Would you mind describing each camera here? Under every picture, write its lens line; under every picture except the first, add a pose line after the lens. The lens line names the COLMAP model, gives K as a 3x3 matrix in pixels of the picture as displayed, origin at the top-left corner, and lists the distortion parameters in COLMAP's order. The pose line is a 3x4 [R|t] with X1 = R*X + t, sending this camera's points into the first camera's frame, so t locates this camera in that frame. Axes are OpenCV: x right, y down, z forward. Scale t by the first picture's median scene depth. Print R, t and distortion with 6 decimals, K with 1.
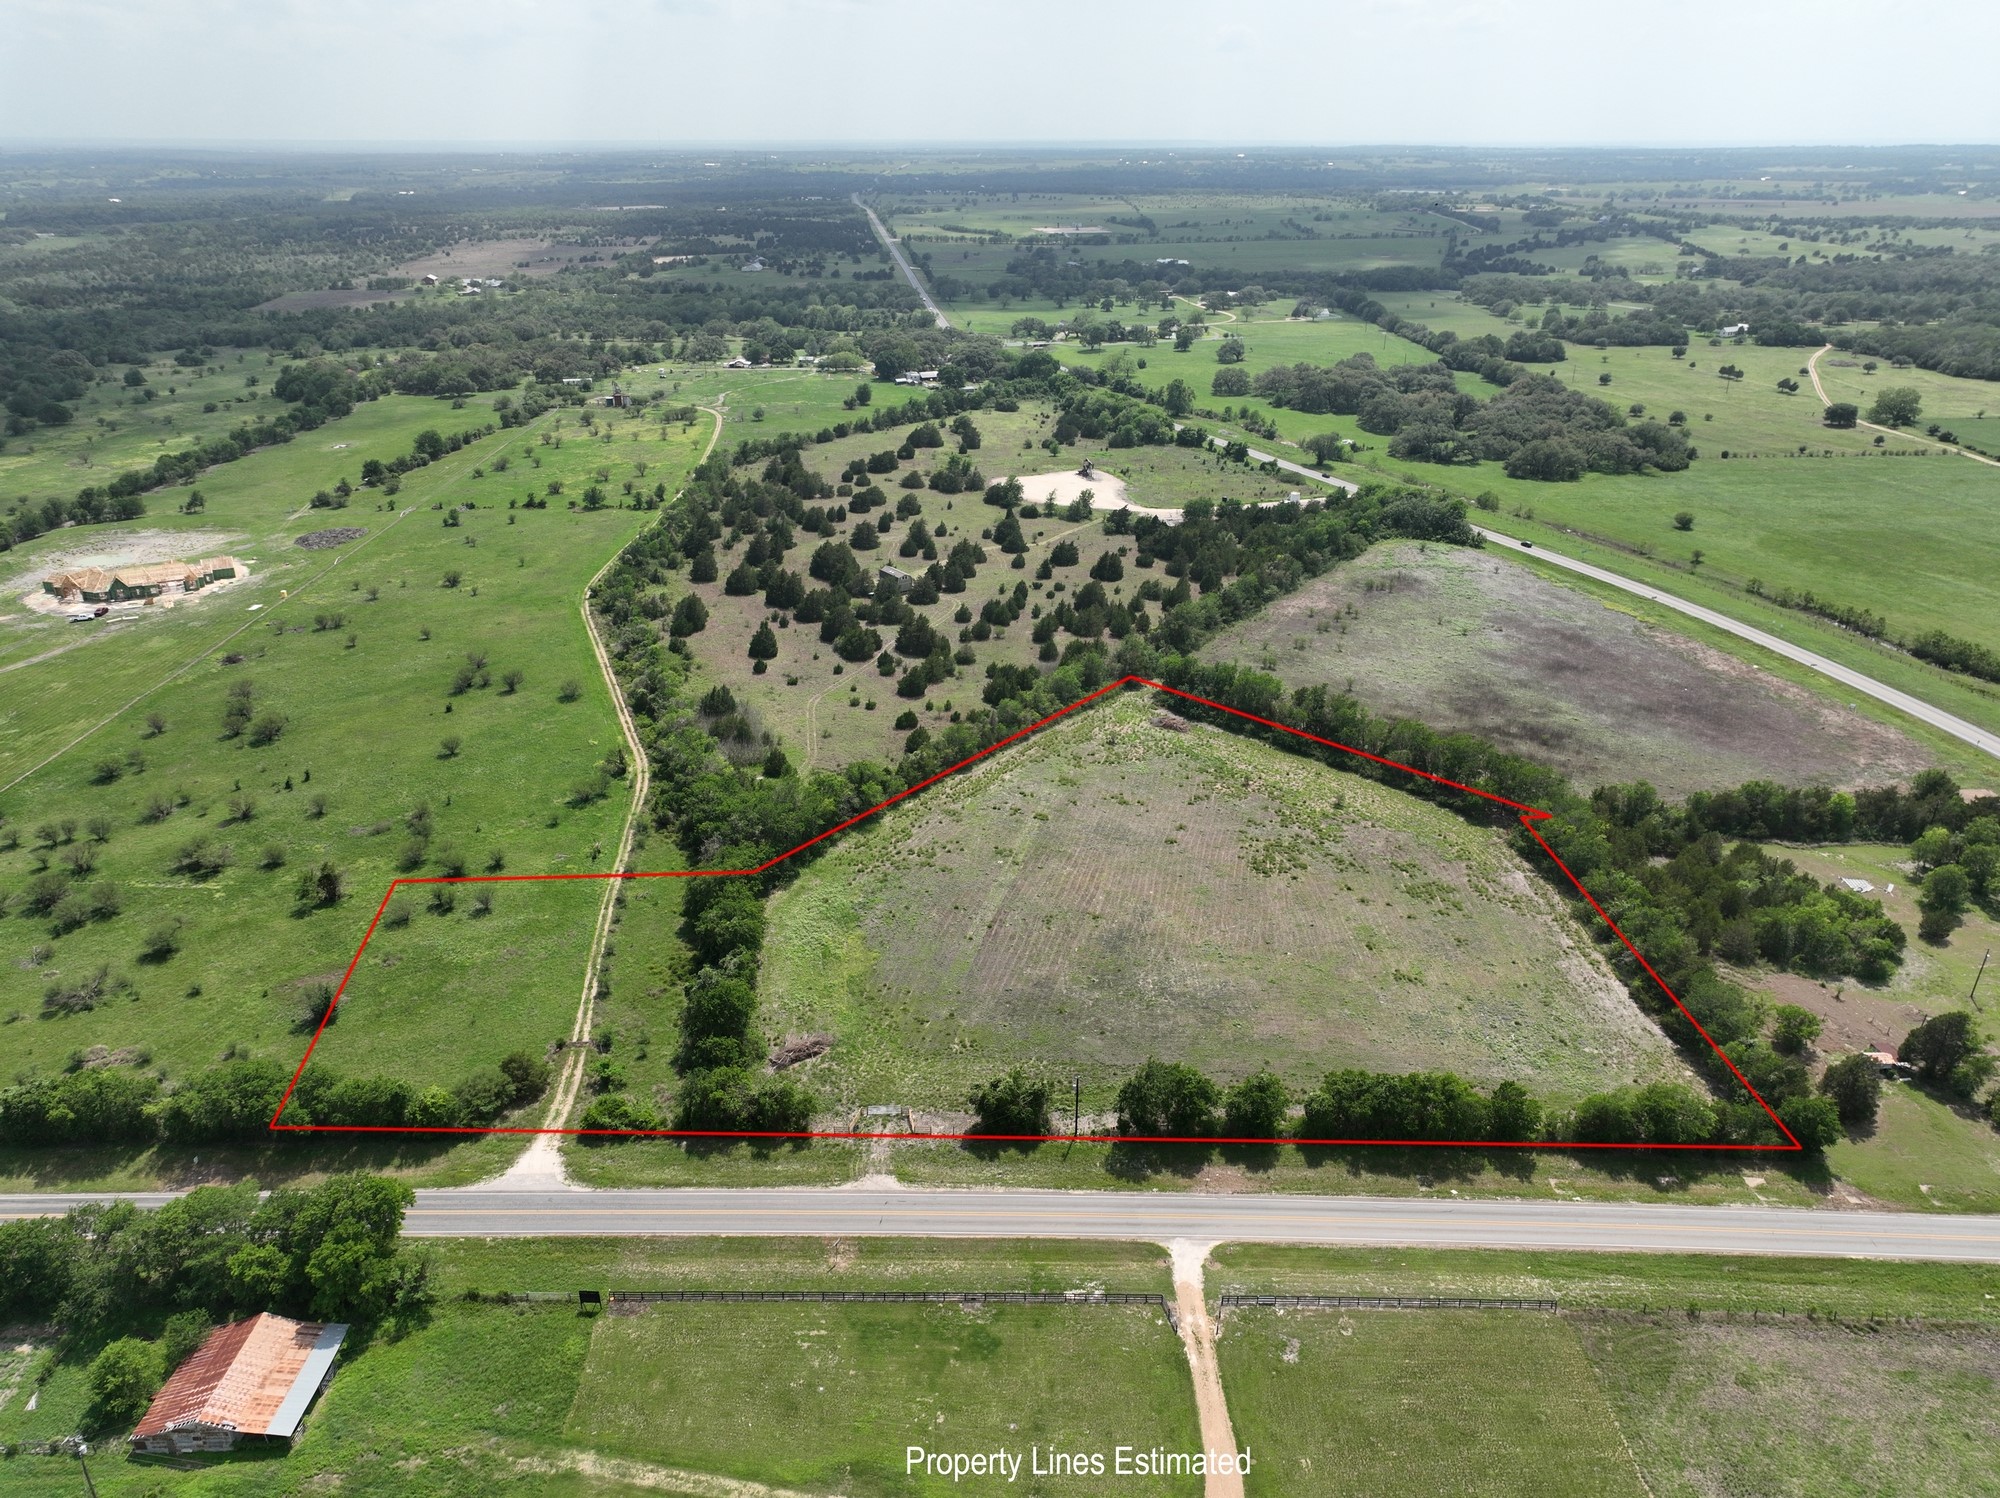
lens RADIAL K [[1405.0, 0, 1000.0], [0, 1405.0, 749.0], [0, 0, 1]] dist [-0.005285, 0.019202]
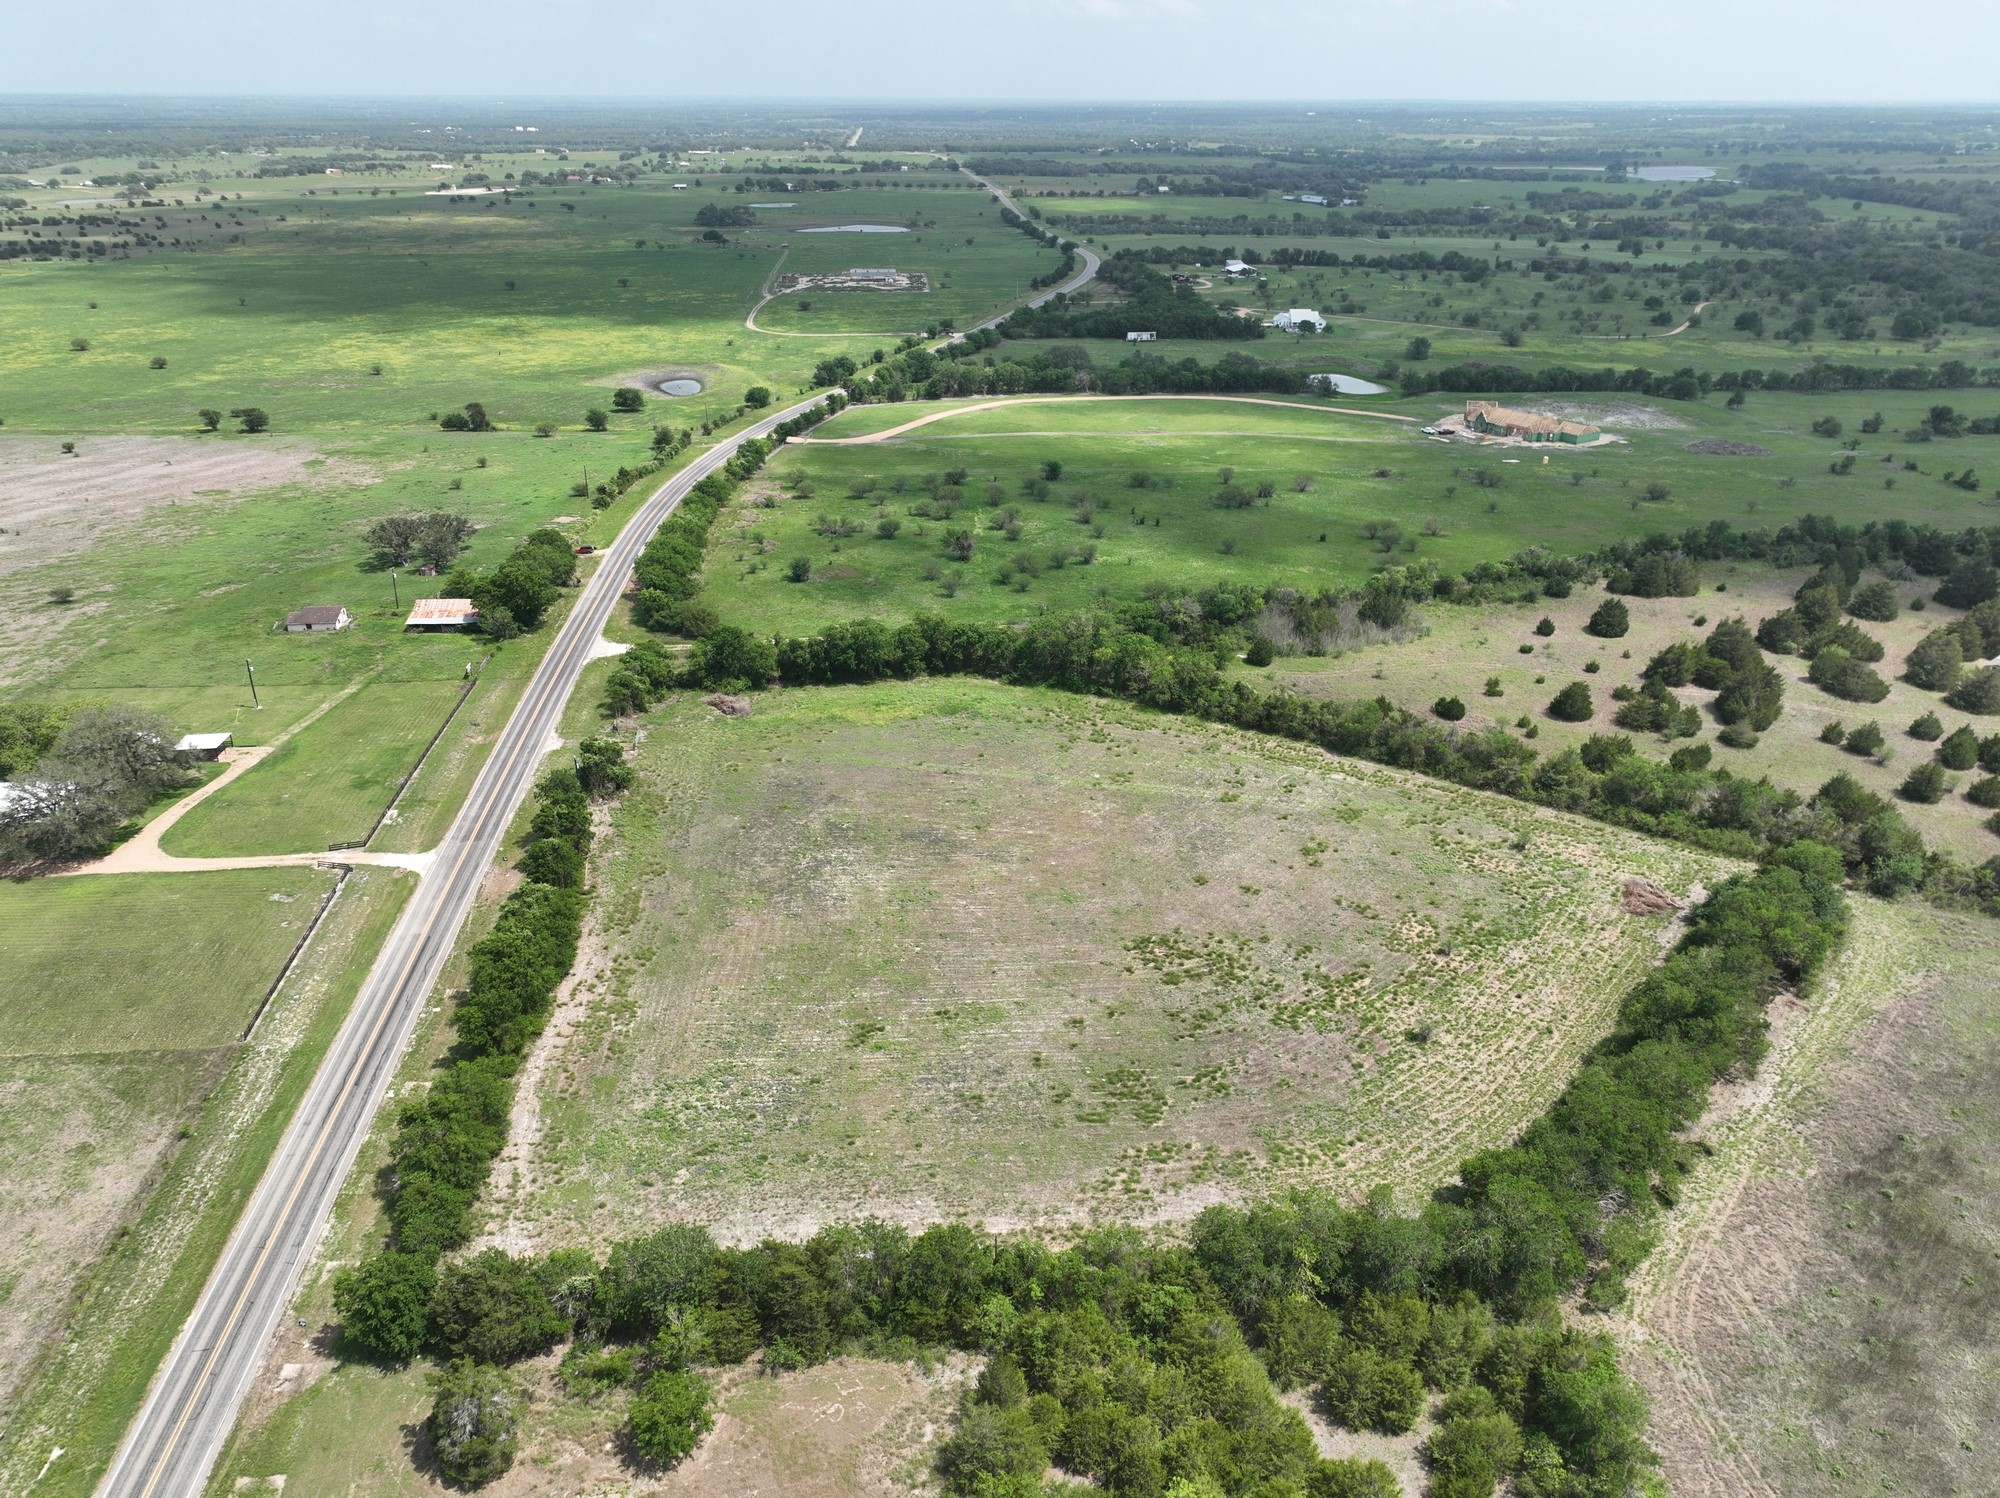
lens RADIAL K [[1367.5, 0, 999.0], [0, 1367.5, 786.4], [0, 0, 1]] dist [0.001980, 0.009809]
pose [[0.095823, 0.452531, -0.886585, 1.096781], [-0.402626, 0.832190, 0.381250, -0.314375], [0.910335, 0.320430, 0.261944, 1.037216]]
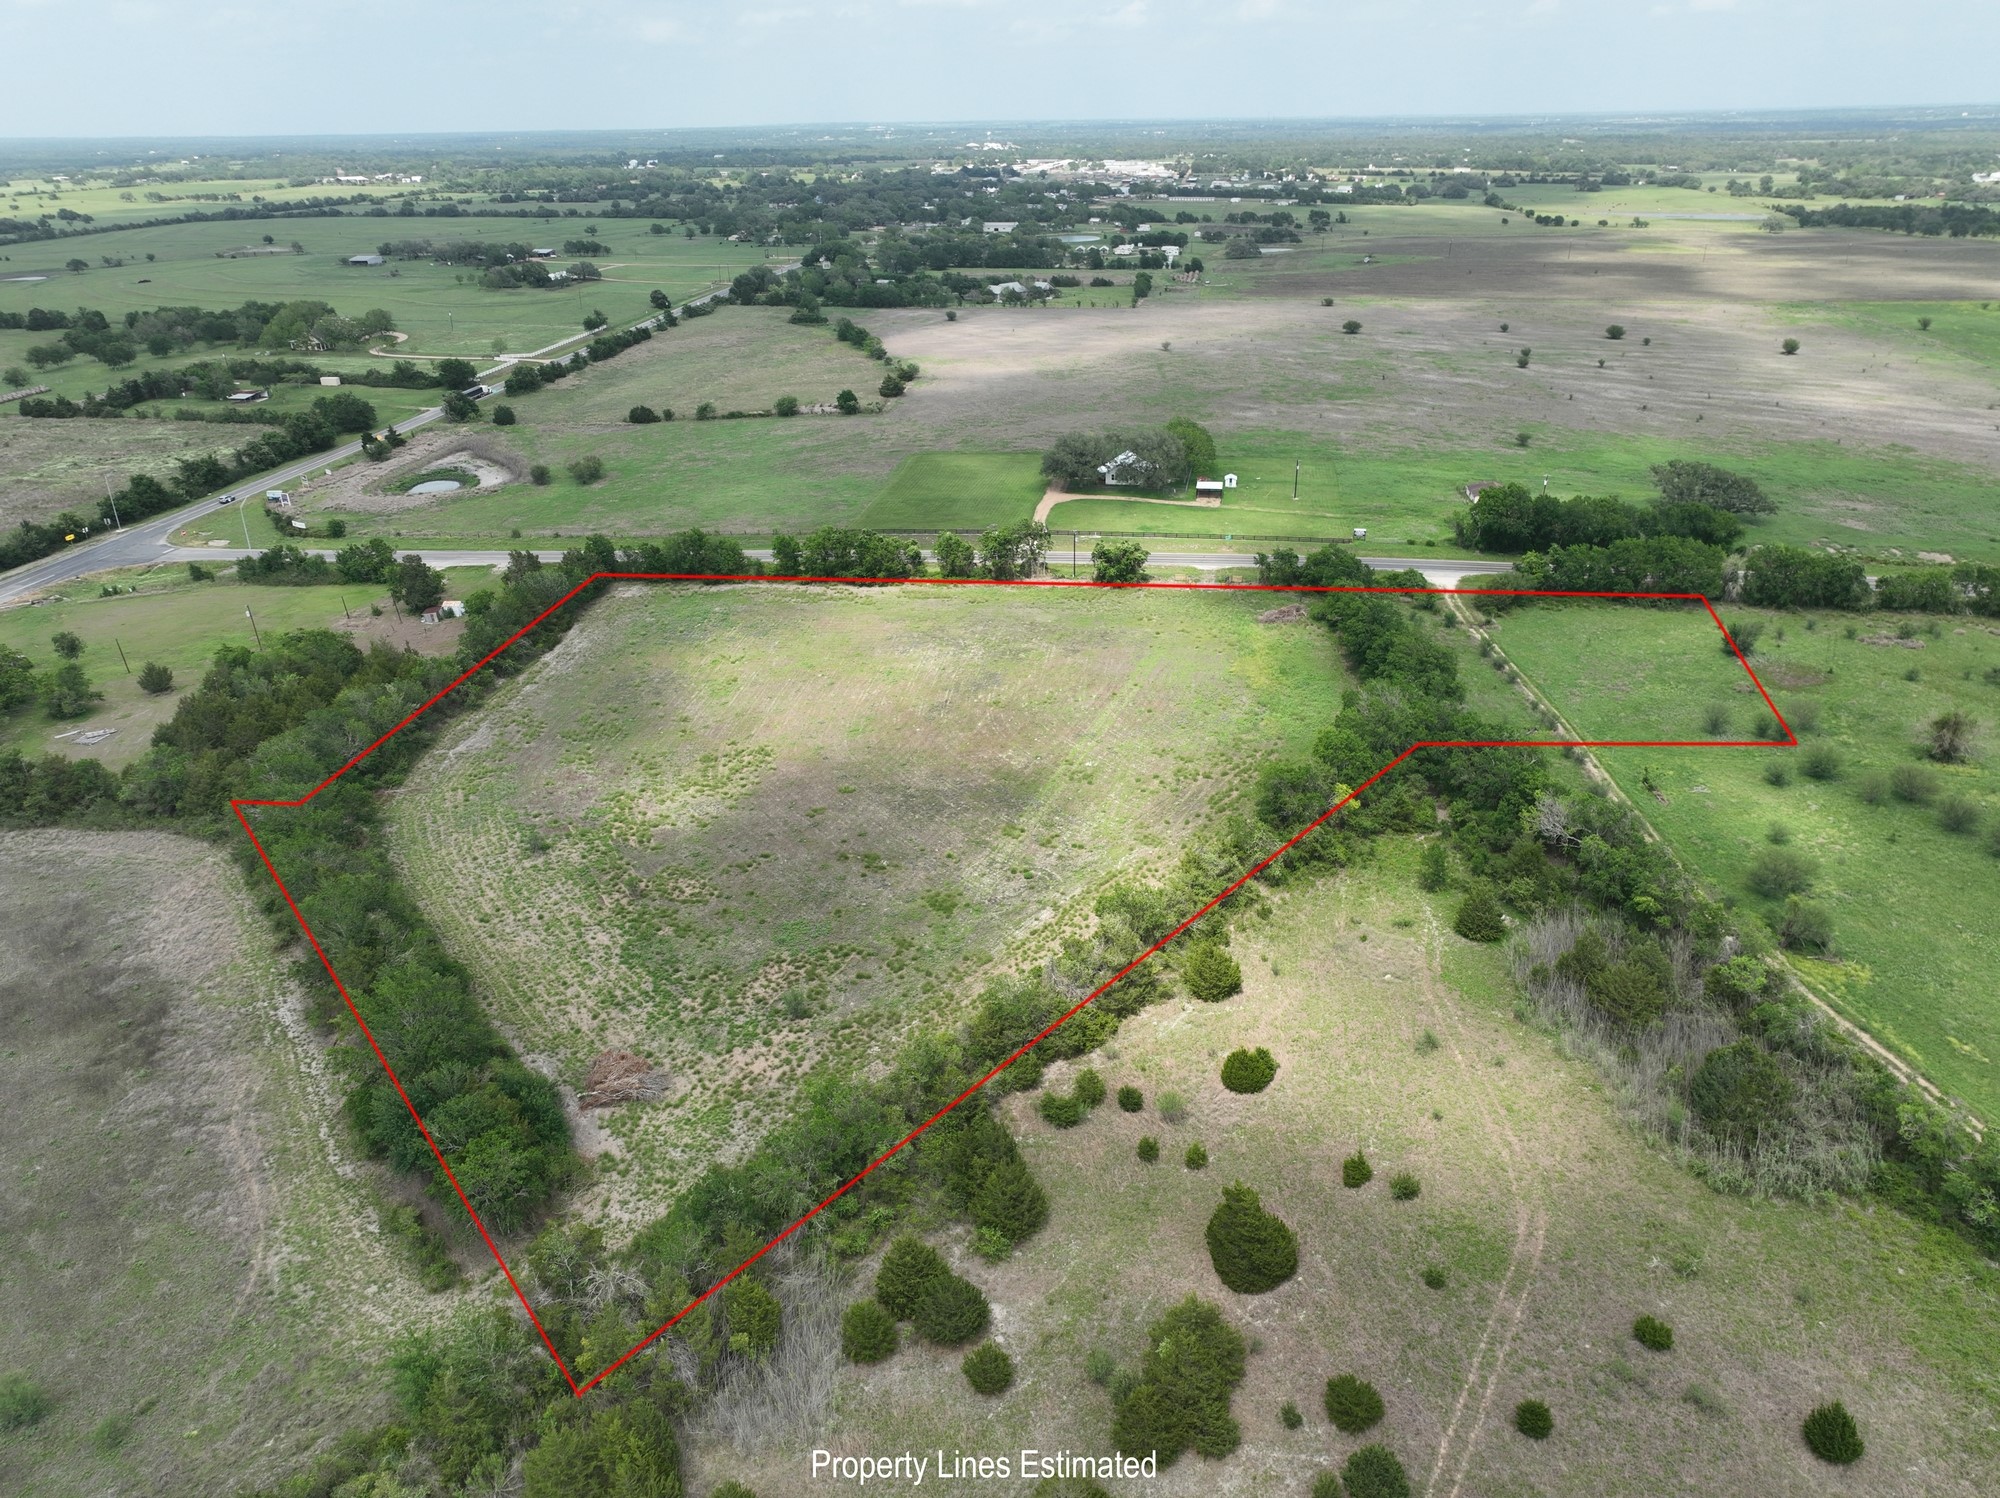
lens RADIAL K [[1433.4, 0, 1015.4], [0, 1433.4, 748.3], [0, 0, 1]] dist [0.004763, 0.007410]
pose [[-0.990549, -0.039826, 0.131252, -0.089503], [0.070163, 0.675118, 0.734366, -0.721763], [-0.117858, 0.736634, -0.665943, 2.185865]]
